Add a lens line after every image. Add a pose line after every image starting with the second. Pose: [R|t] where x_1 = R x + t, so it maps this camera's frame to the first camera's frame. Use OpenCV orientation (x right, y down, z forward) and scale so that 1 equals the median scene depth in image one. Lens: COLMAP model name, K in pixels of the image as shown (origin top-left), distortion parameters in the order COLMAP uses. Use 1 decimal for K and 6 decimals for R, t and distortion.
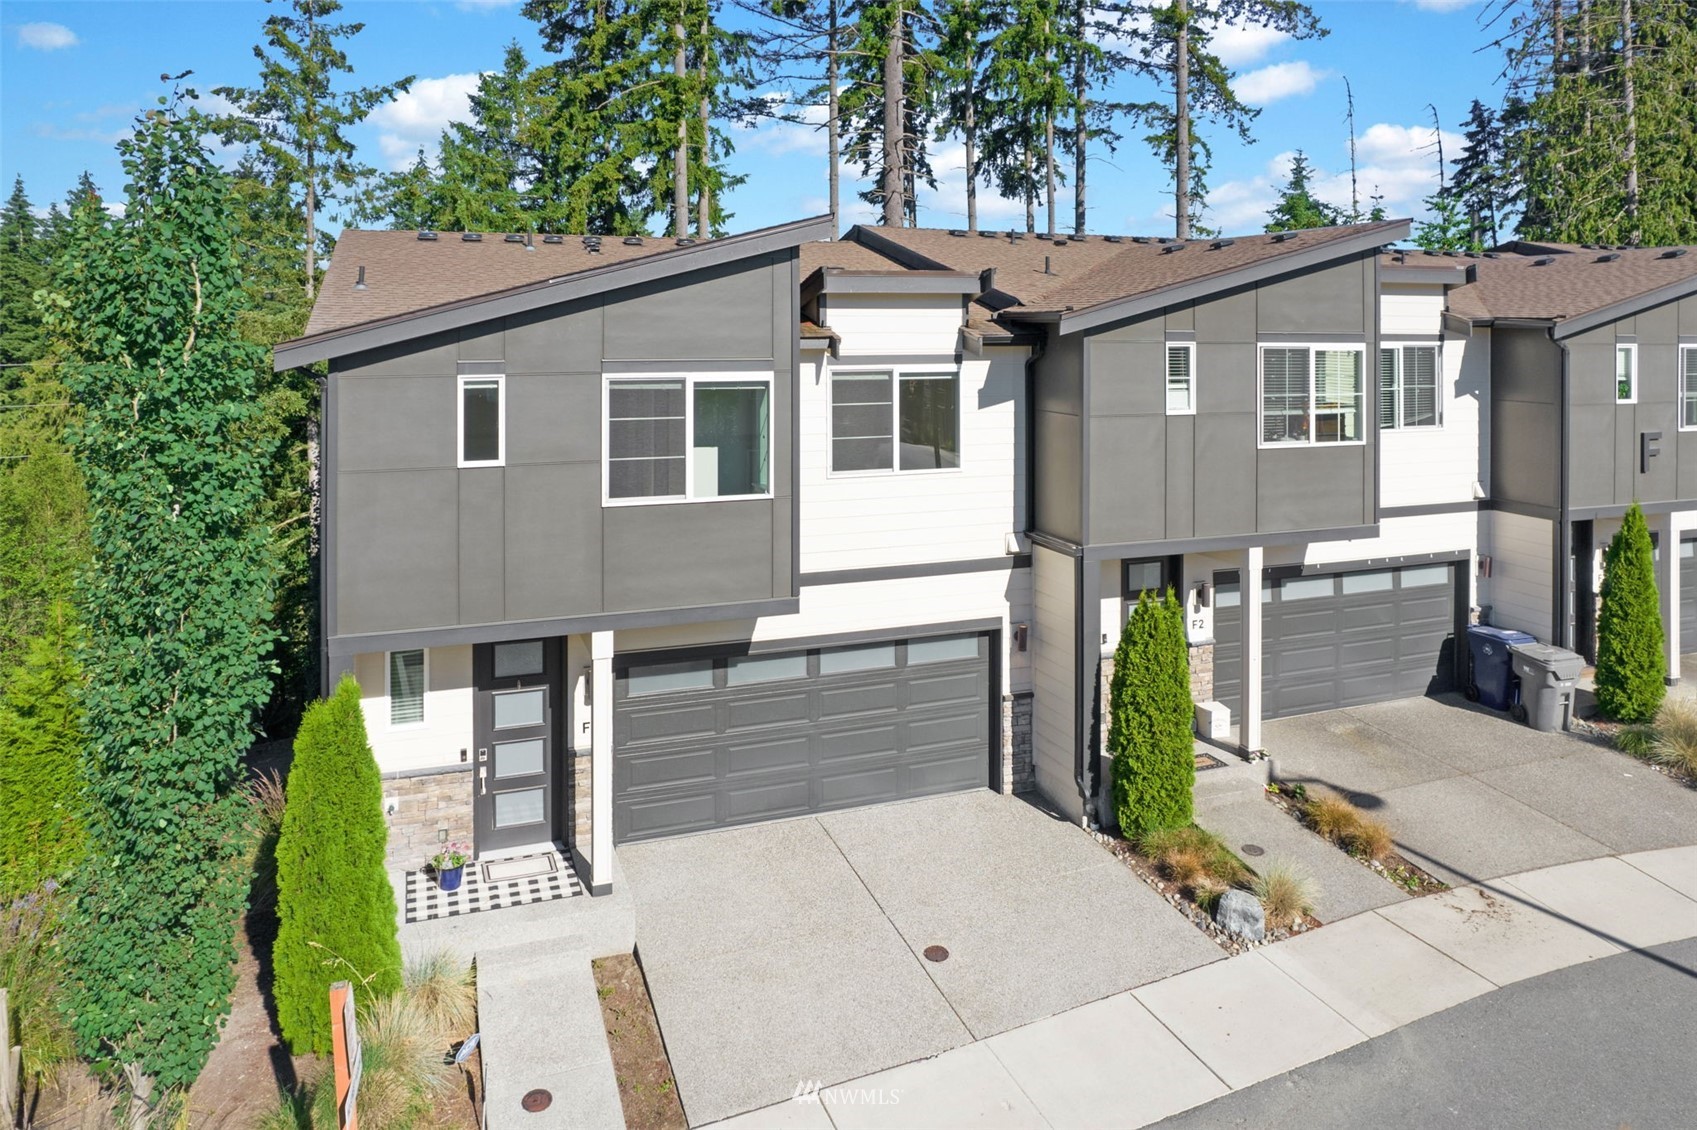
lens RADIAL K [[1158.7, 0, 851.4], [0, 1158.7, 323.2], [0, 0, 1]] dist [-0.029329, 0.002546]
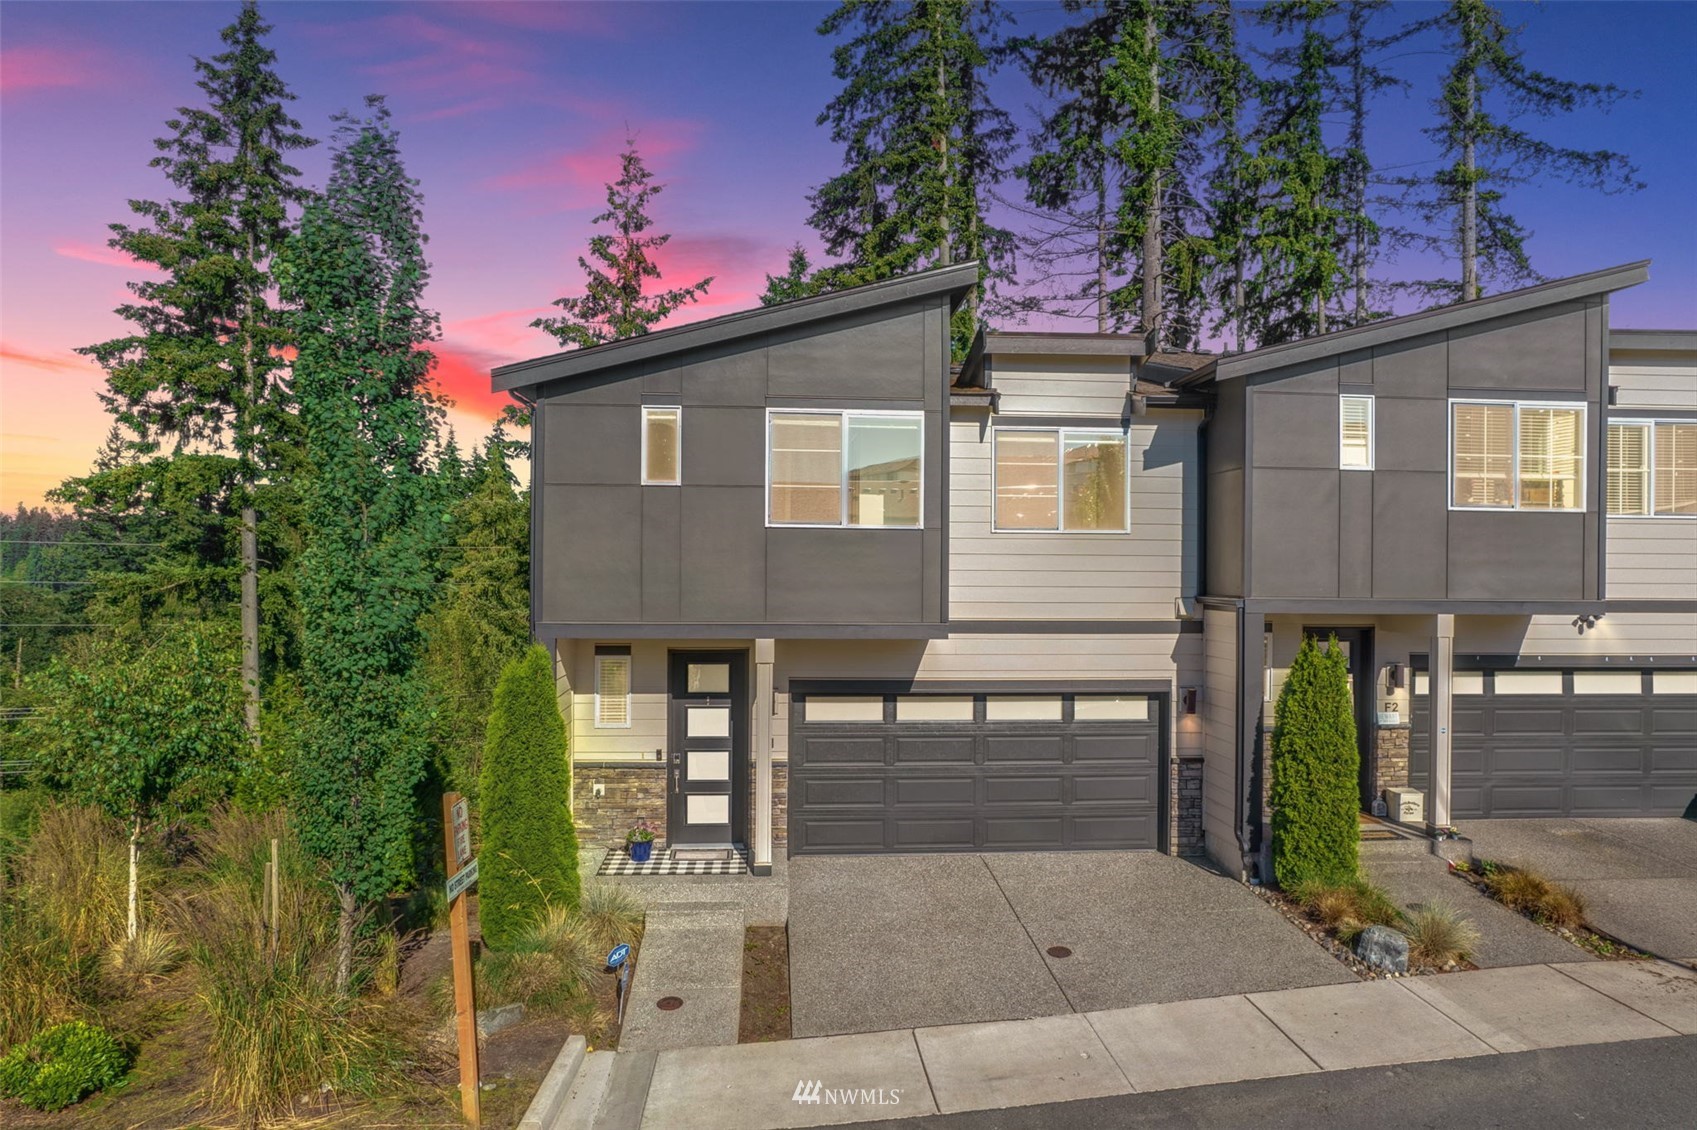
lens RADIAL K [[1086.5, 0, 849.8], [0, 1086.5, 582.5], [0, 0, 1]] dist [-0.052686, 0.040202]
pose [[0.958113, 0.007117, -0.286301, 0.139998], [-0.004335, 0.999937, 0.010350, 0.170626], [0.286356, -0.008675, 0.958084, 0.013689]]
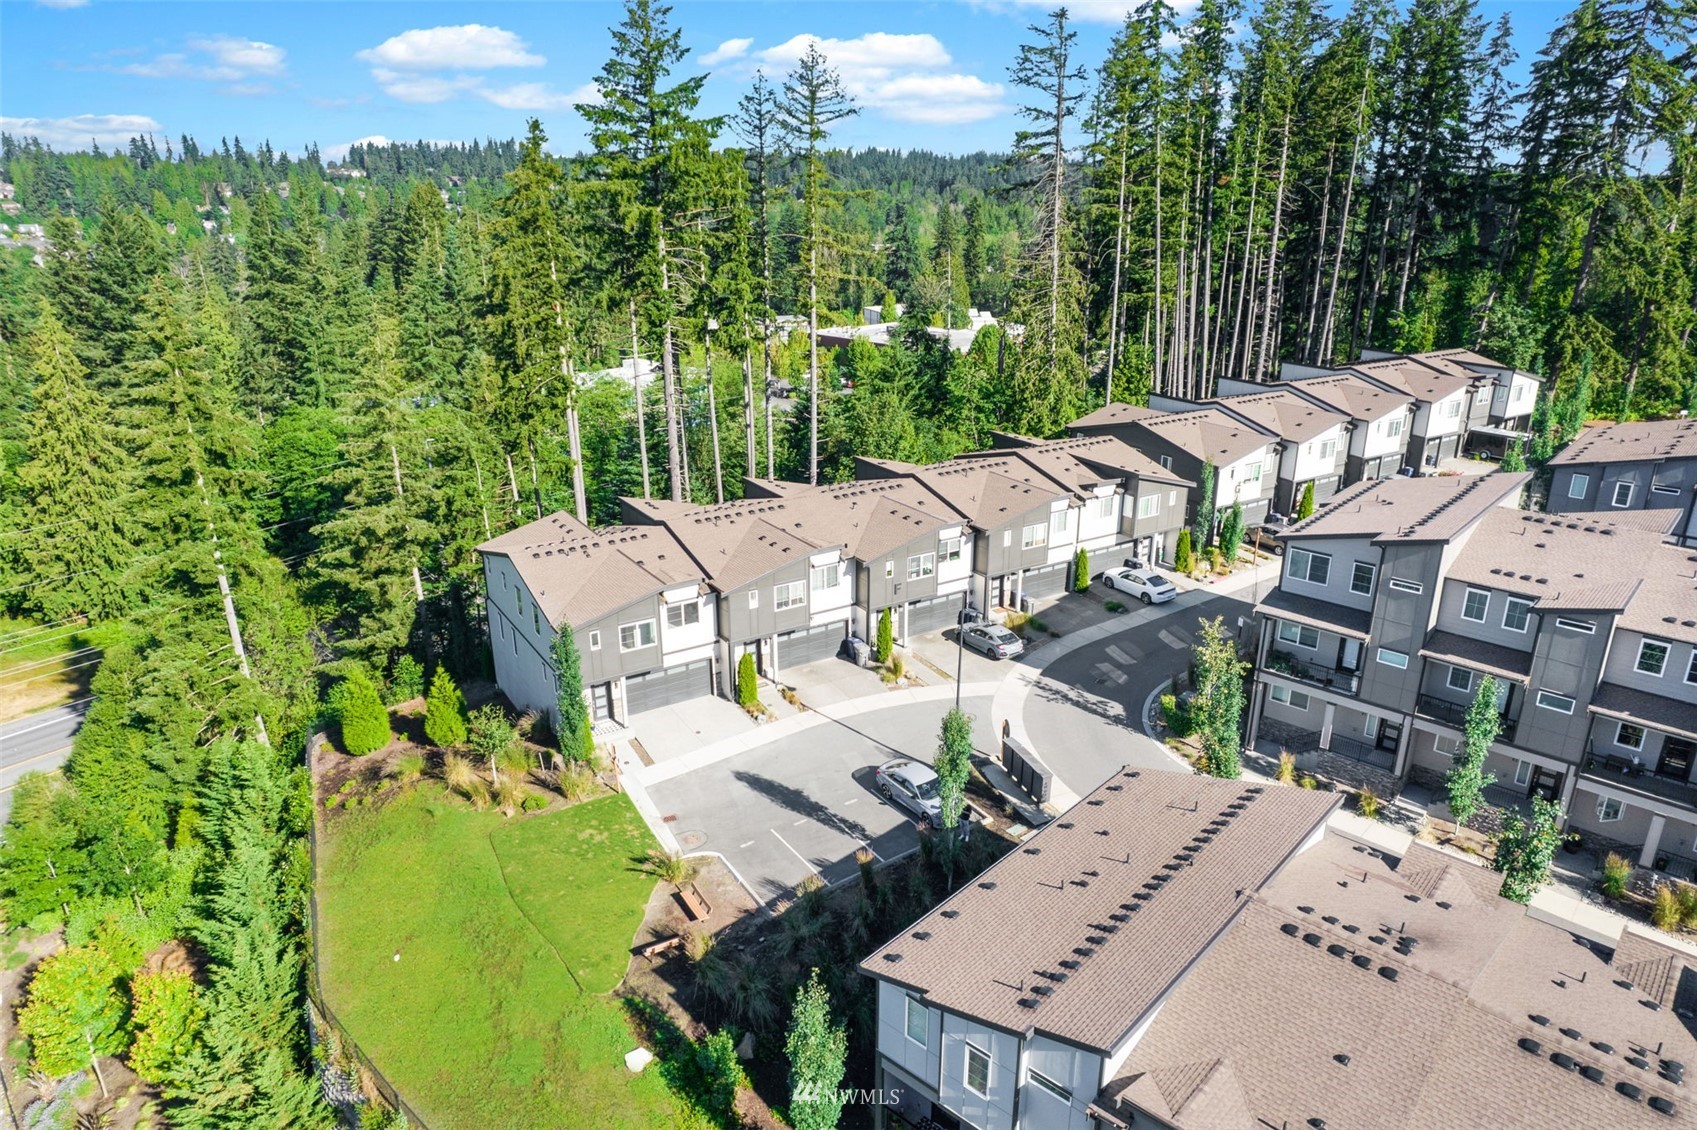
lens RADIAL K [[1086.5, 0, 855.8], [0, 1086.5, 566.5], [0, 0, 1]] dist [-0.052686, 0.040202]
pose [[0.978488, -0.067423, 0.194976, -0.100693], [-0.002249, 0.941546, 0.336876, -1.375589], [-0.206292, -0.330068, 0.921140, -2.598033]]
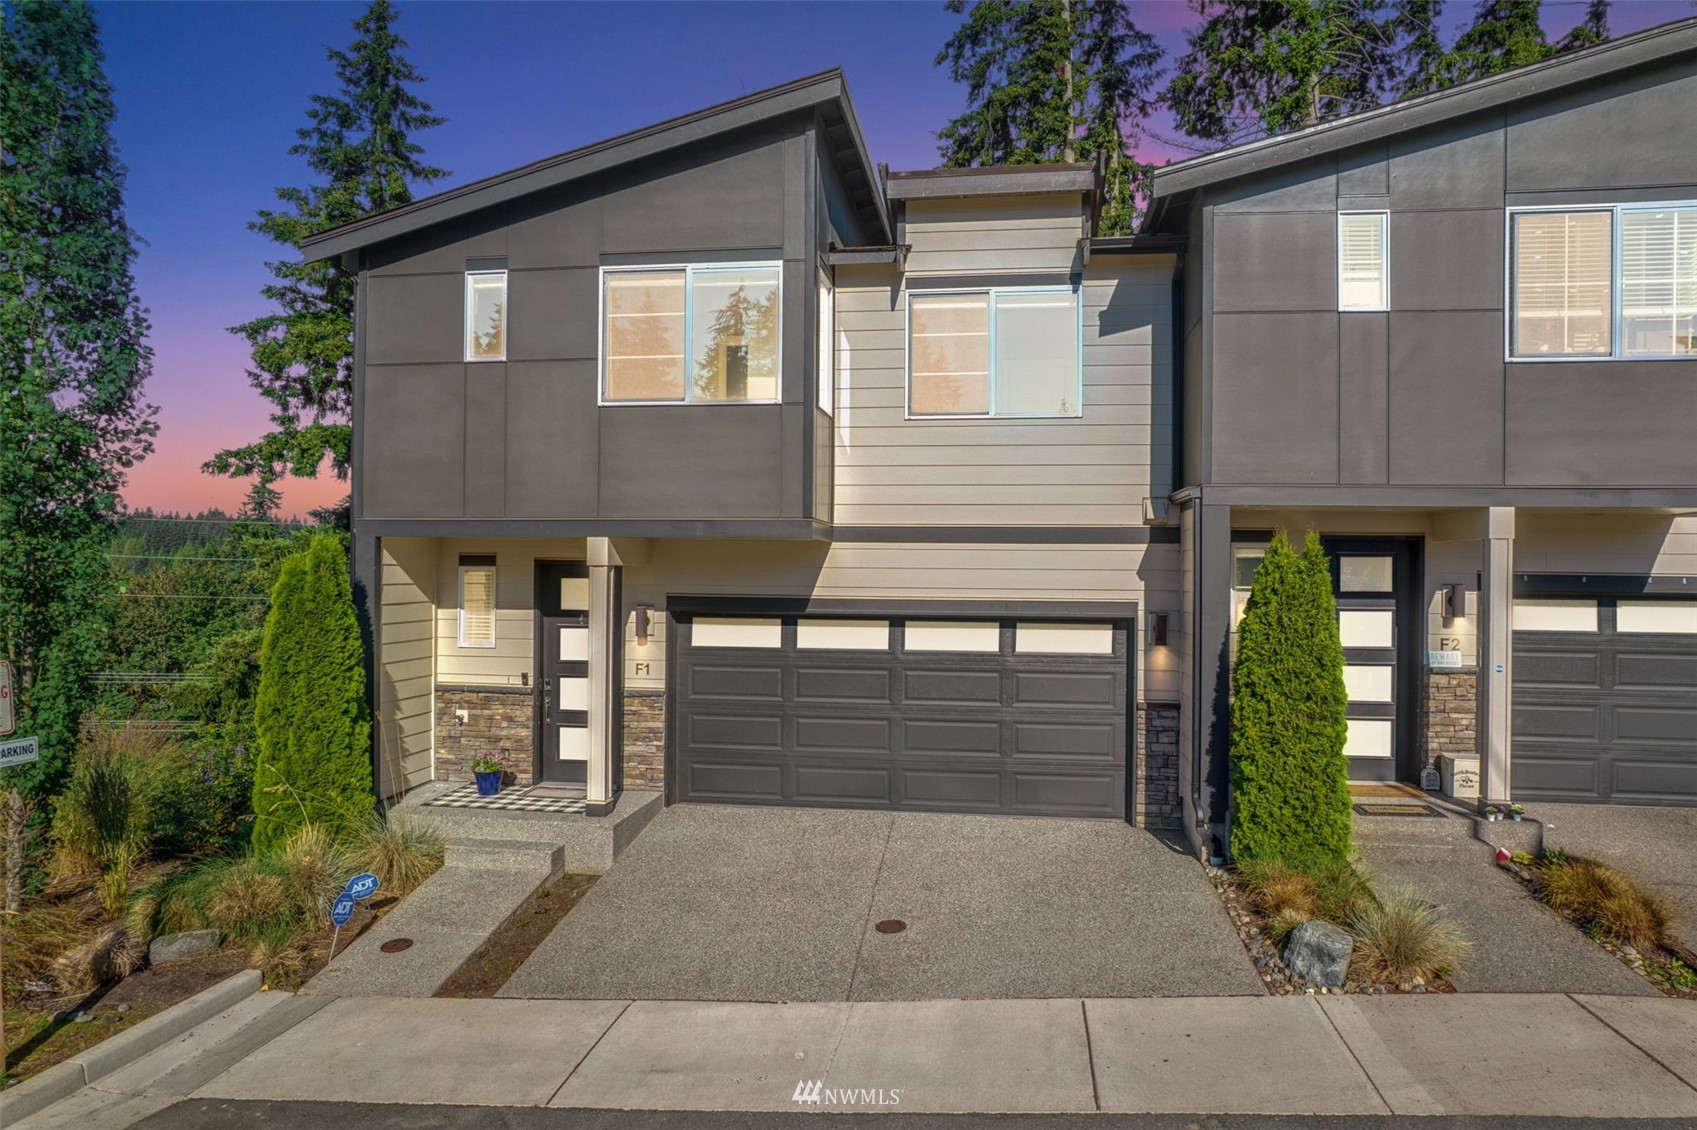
lens RADIAL K [[1086.5, 0, 849.7], [0, 1086.5, 574.5], [0, 0, 1]] dist [-0.052686, 0.040202]
pose [[0.872987, 0.006815, -0.487695, 0.341227], [-0.007304, 0.999973, 0.000900, 0.250825], [0.487688, 0.002776, 0.873013, 0.271896]]
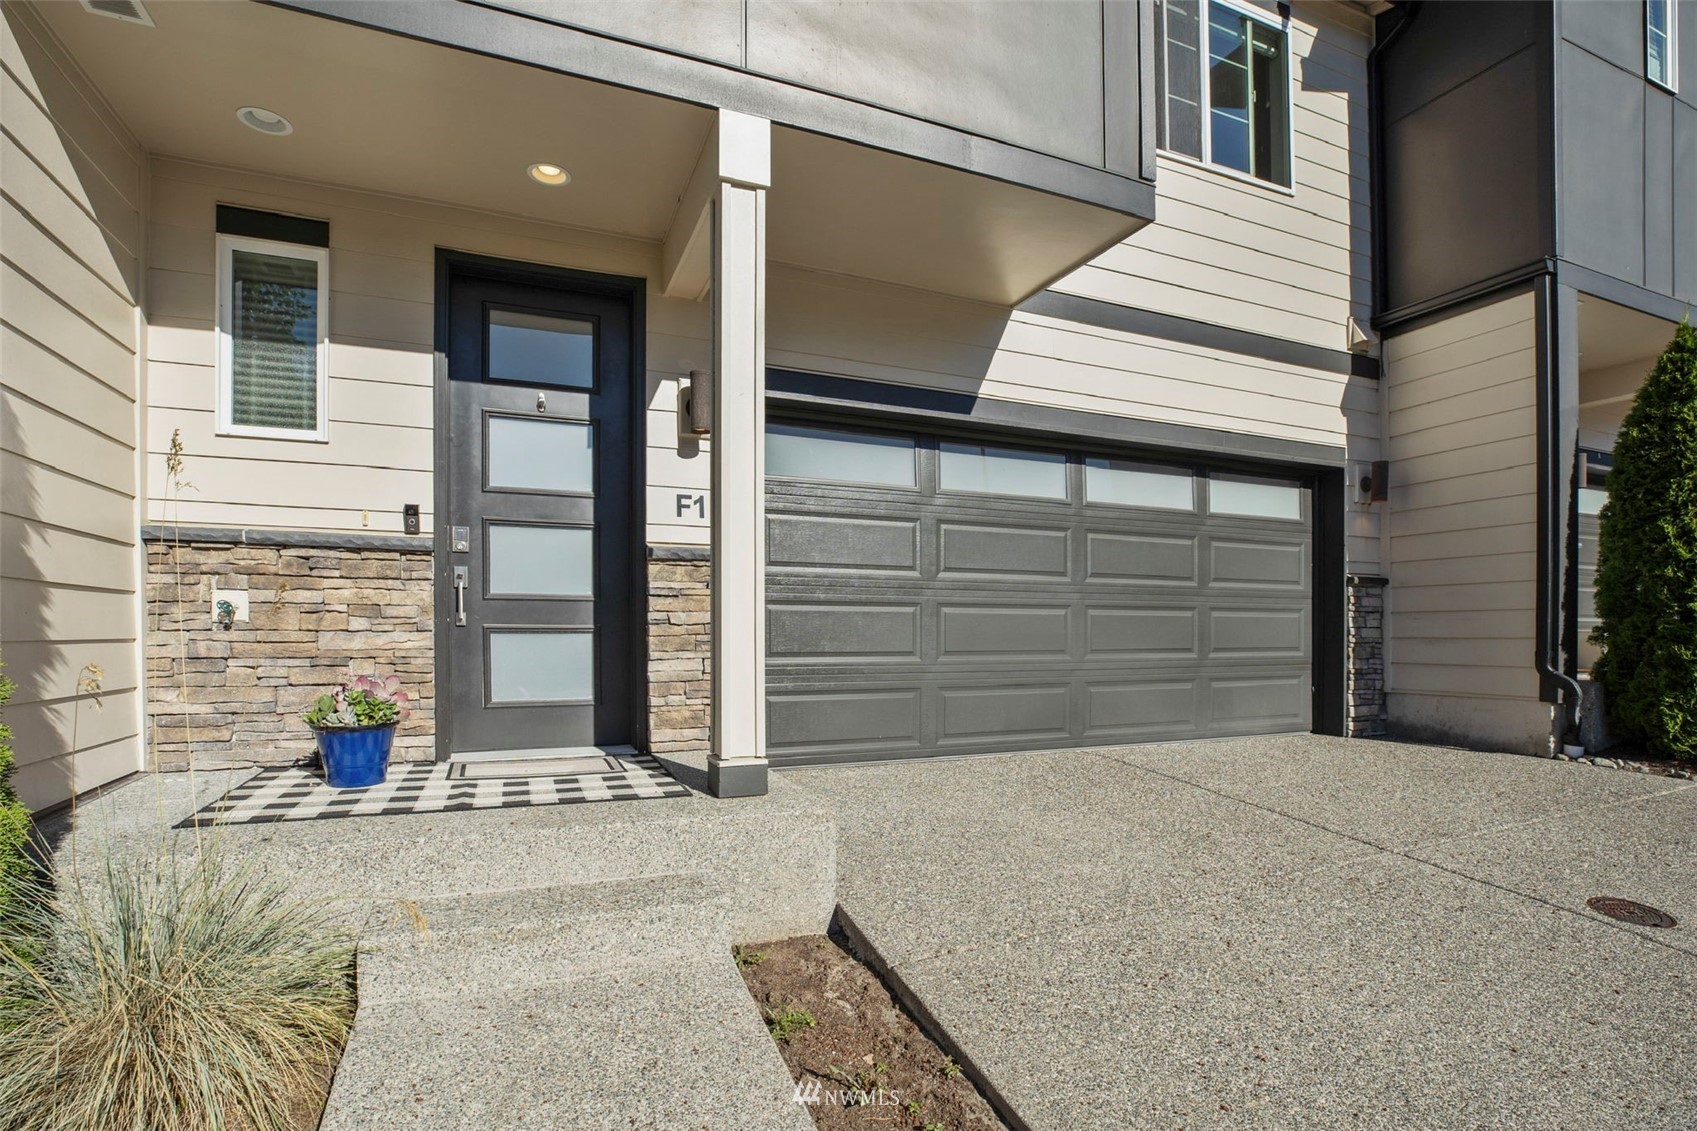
lens RADIAL K [[796.4, 0, 825.1], [0, 796.4, 650.7], [0, 0, 1]] dist [-0.029619, -0.000114]
pose [[0.999877, -0.003711, 0.015207, -0.163755], [0.003514, 0.999910, 0.012970, 0.378827], [-0.015253, -0.012915, 0.999800, 0.621126]]
